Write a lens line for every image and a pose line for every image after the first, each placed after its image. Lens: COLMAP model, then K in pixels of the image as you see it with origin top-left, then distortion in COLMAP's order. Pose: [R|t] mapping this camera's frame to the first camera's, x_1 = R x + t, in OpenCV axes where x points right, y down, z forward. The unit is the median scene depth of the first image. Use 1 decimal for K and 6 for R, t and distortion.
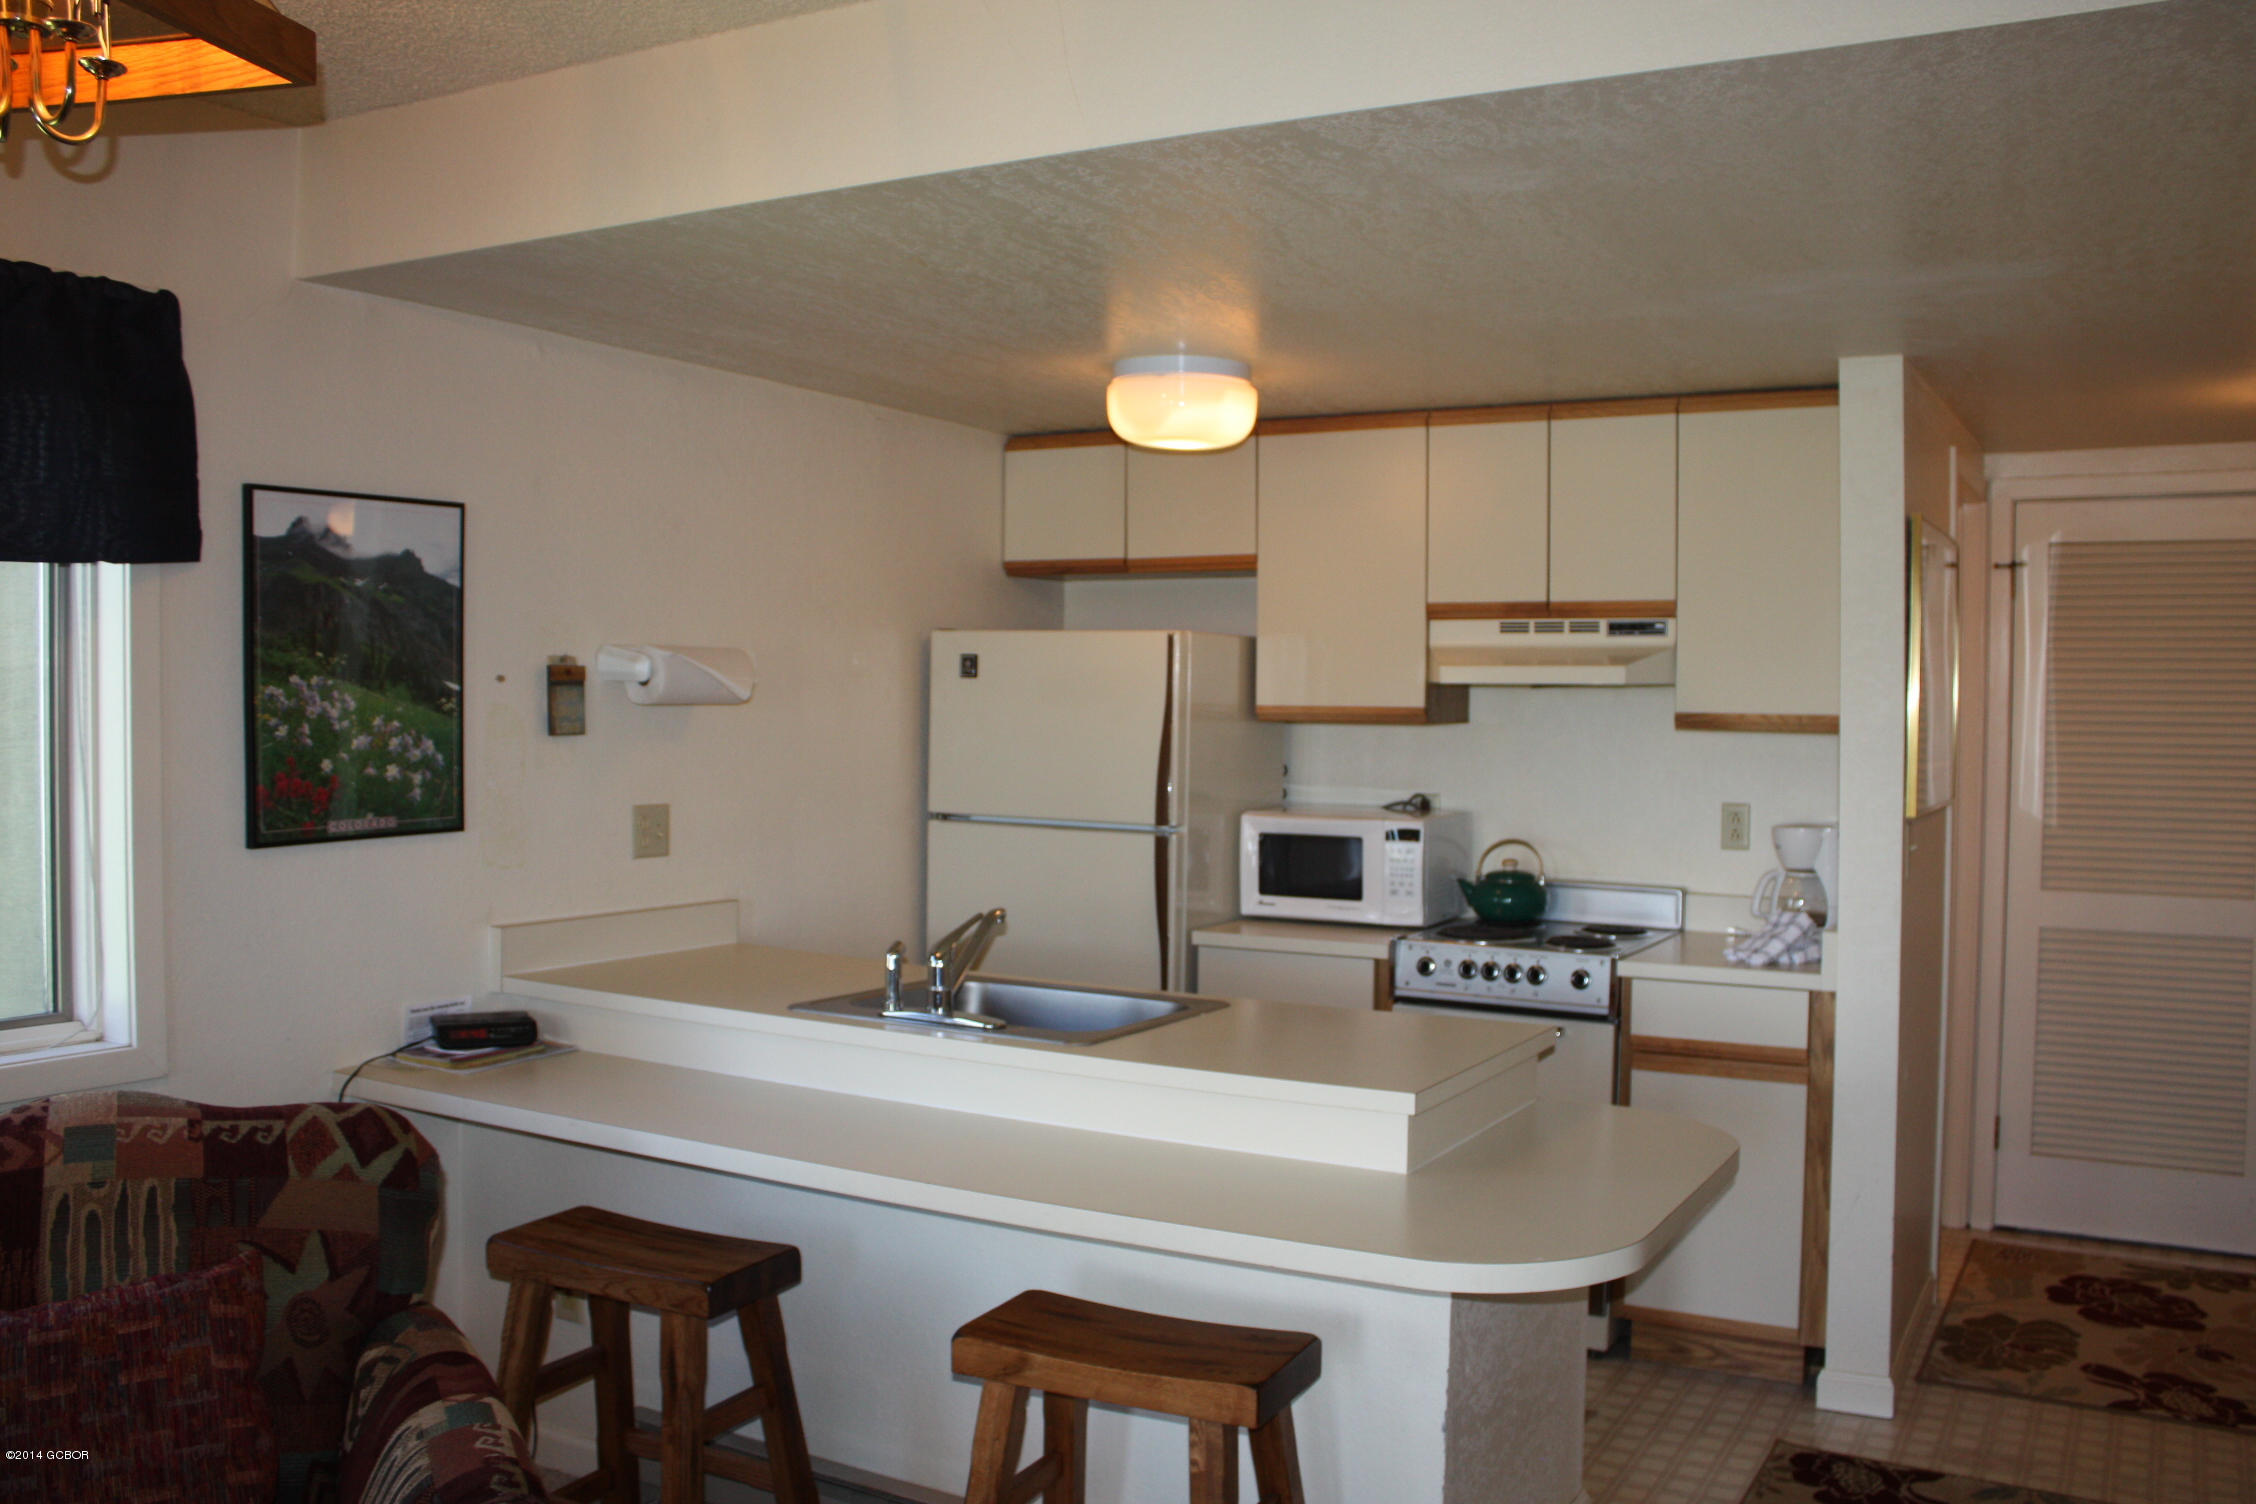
lens RADIAL K [[1944.4, 0, 1112.4], [0, 1944.4, 757.8], [0, 0, 1]] dist [-0.162361, 0.129235]
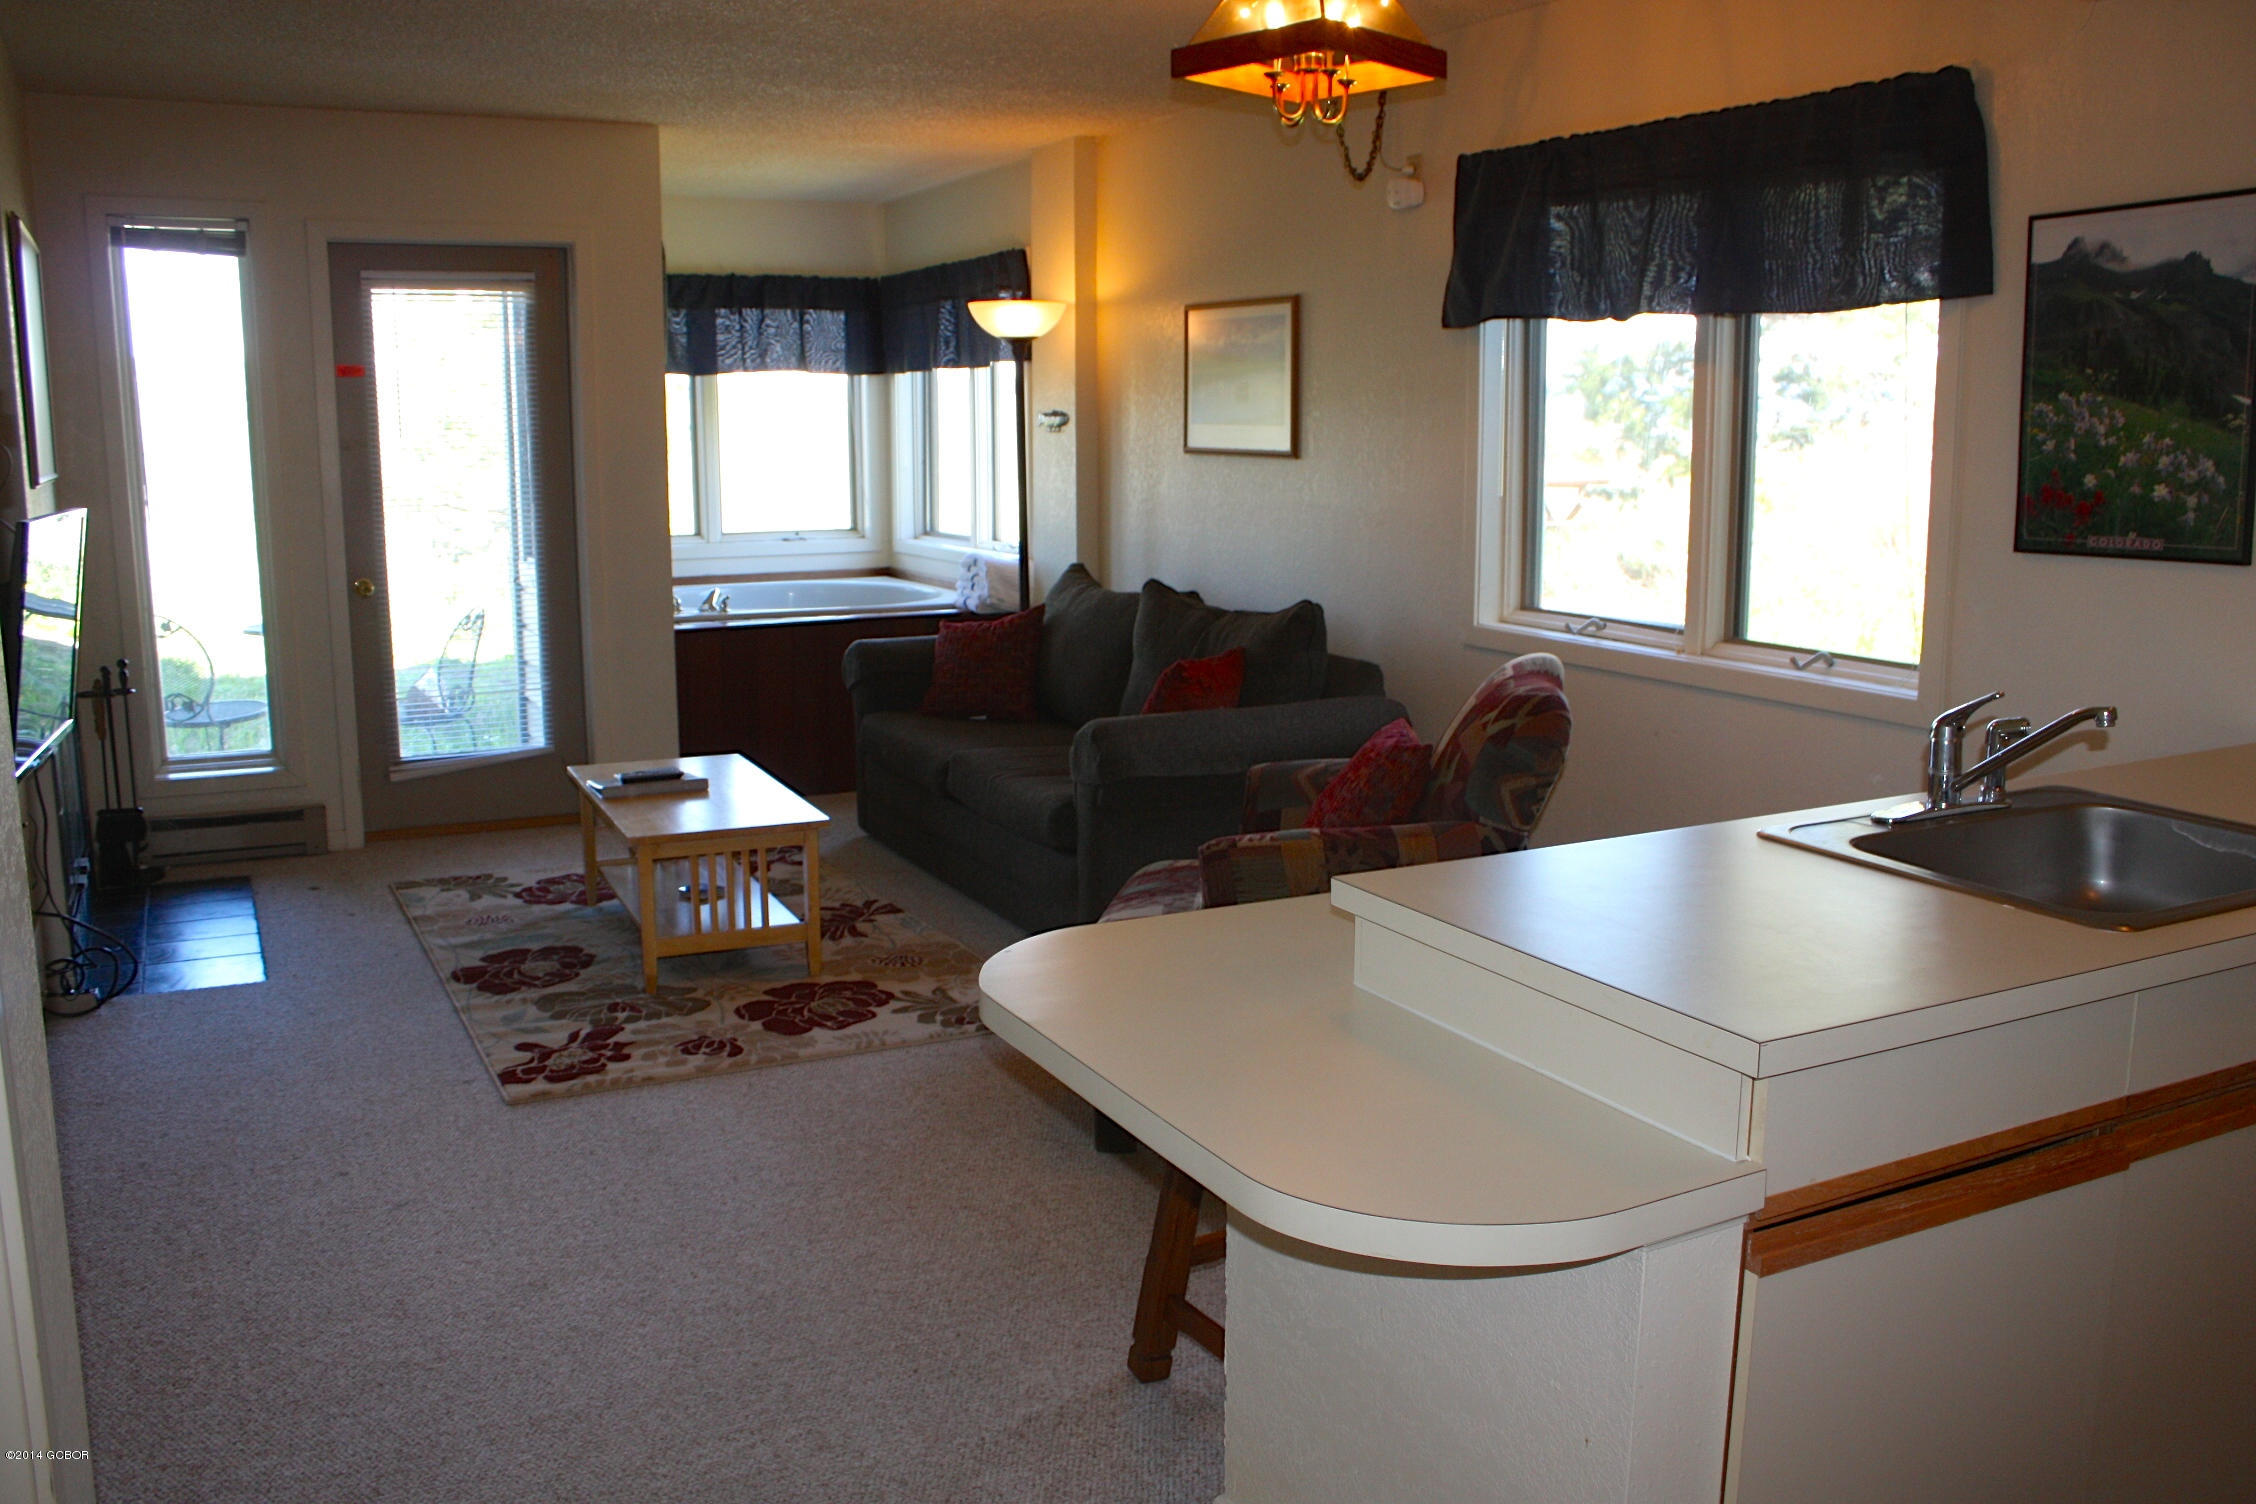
lens RADIAL K [[1944.4, 0, 1180.9], [0, 1944.4, 781.2], [0, 0, 1]] dist [-0.162361, 0.129235]
pose [[-0.548605, 0.140472, -0.824197, 0.603952], [-0.027398, 0.982235, 0.185644, -0.009688], [0.835632, 0.124427, -0.535011, 0.975805]]
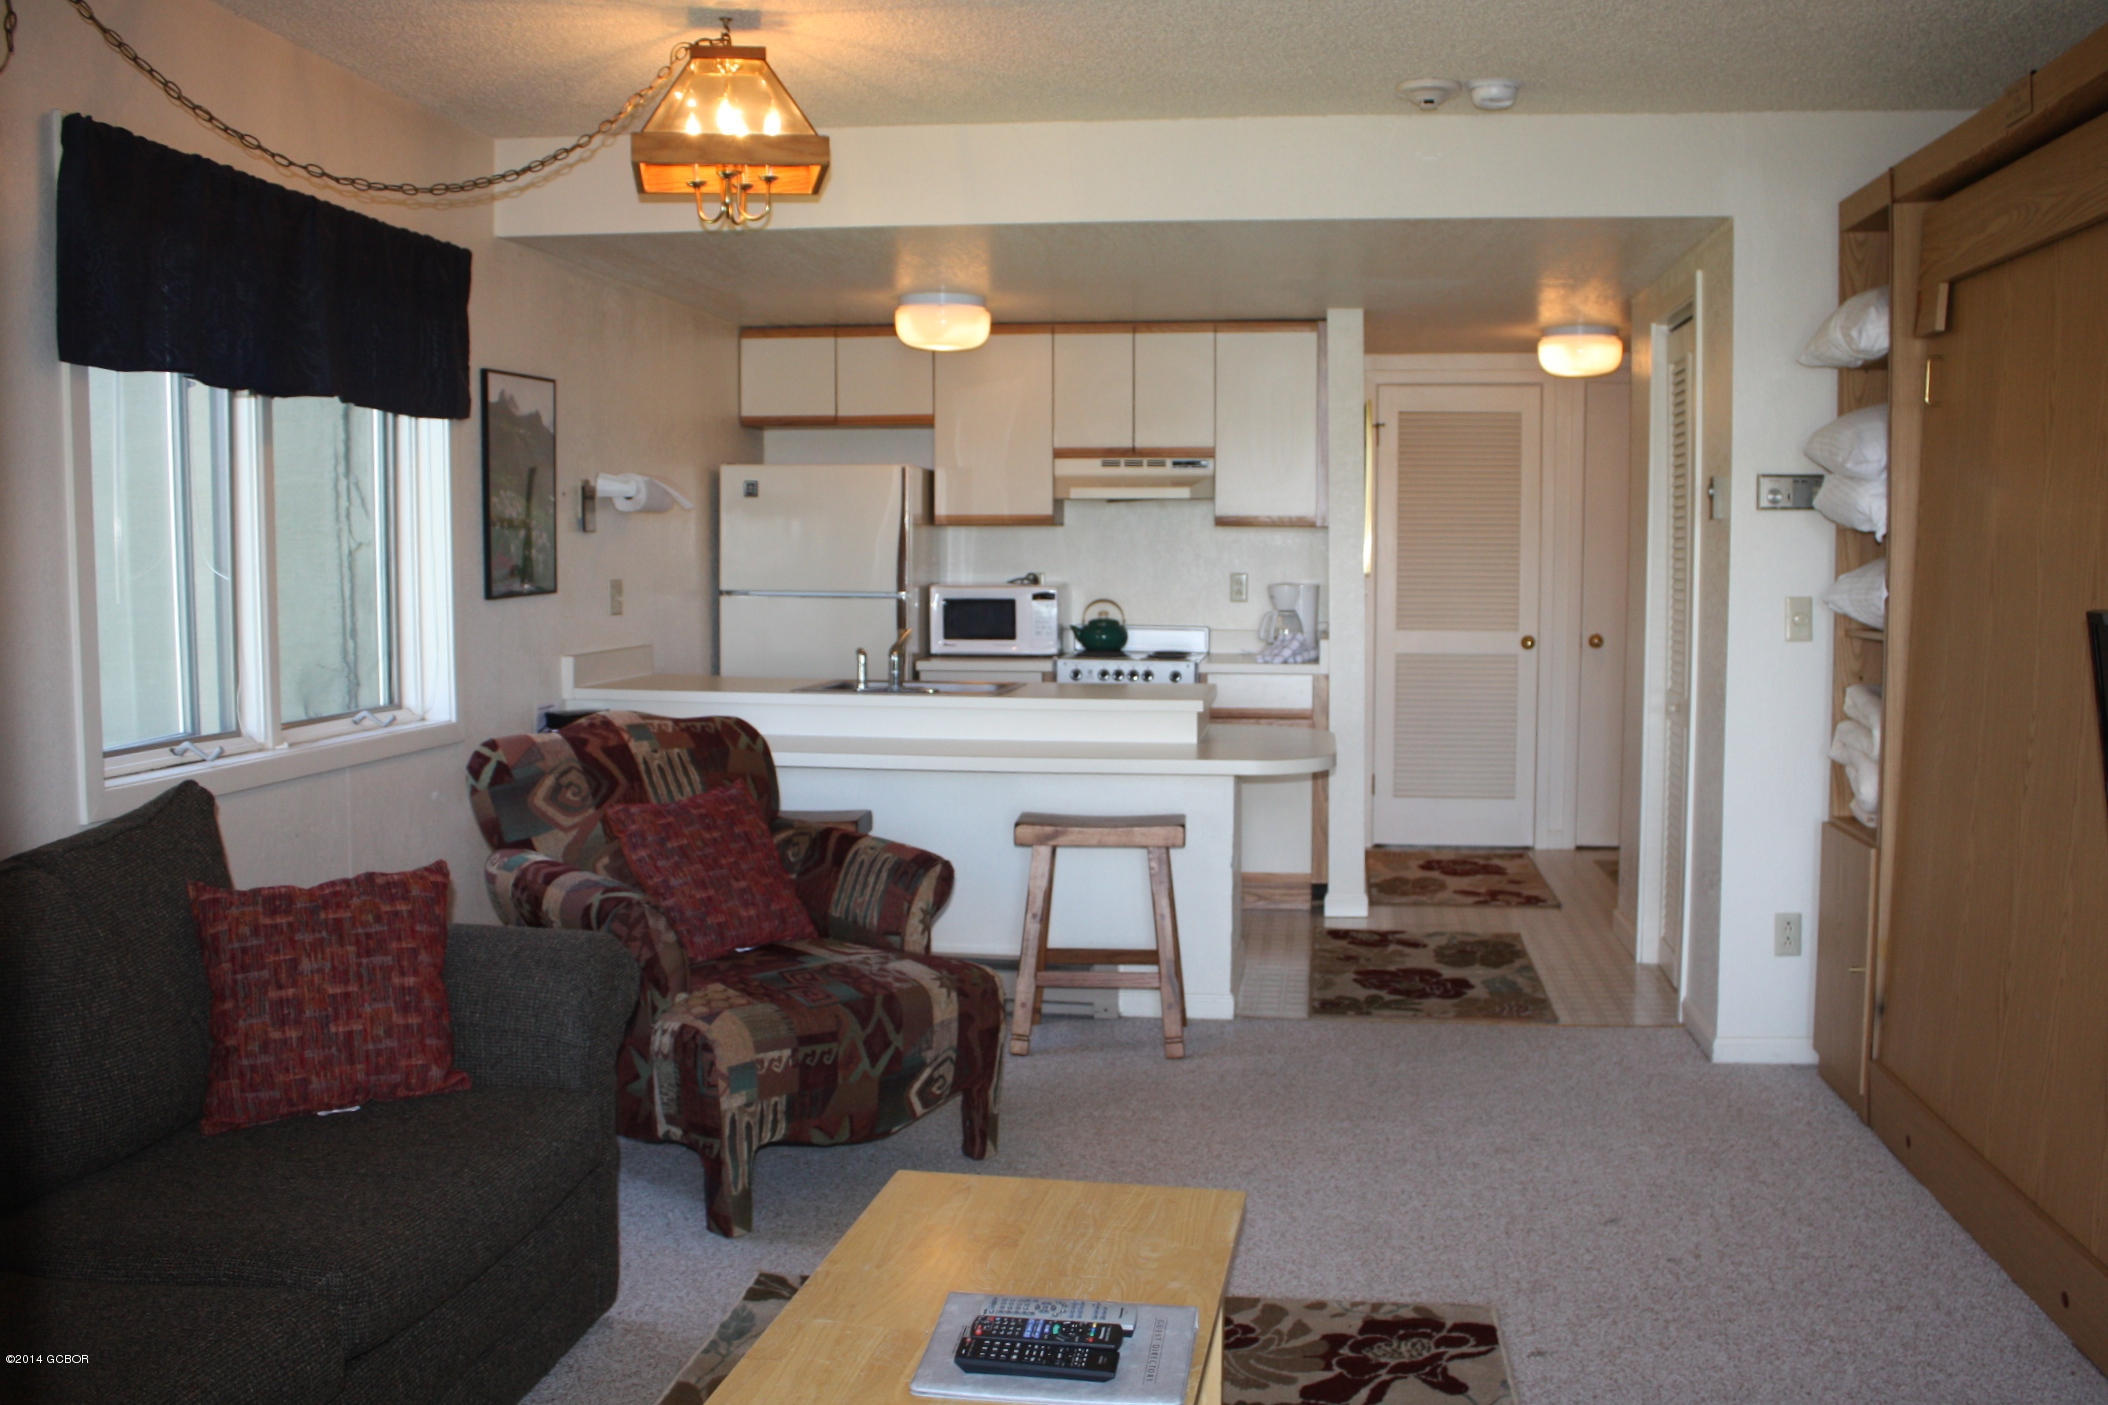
lens RADIAL K [[1816.9, 0, 1059.9], [0, 1816.9, 690.6], [0, 0, 1]] dist [-0.162361, 0.129235]
pose [[0.936501, -0.037564, 0.348648, -0.432958], [0.017610, 0.998029, 0.060228, 0.034310], [-0.350223, -0.050263, 0.935317, -0.468210]]
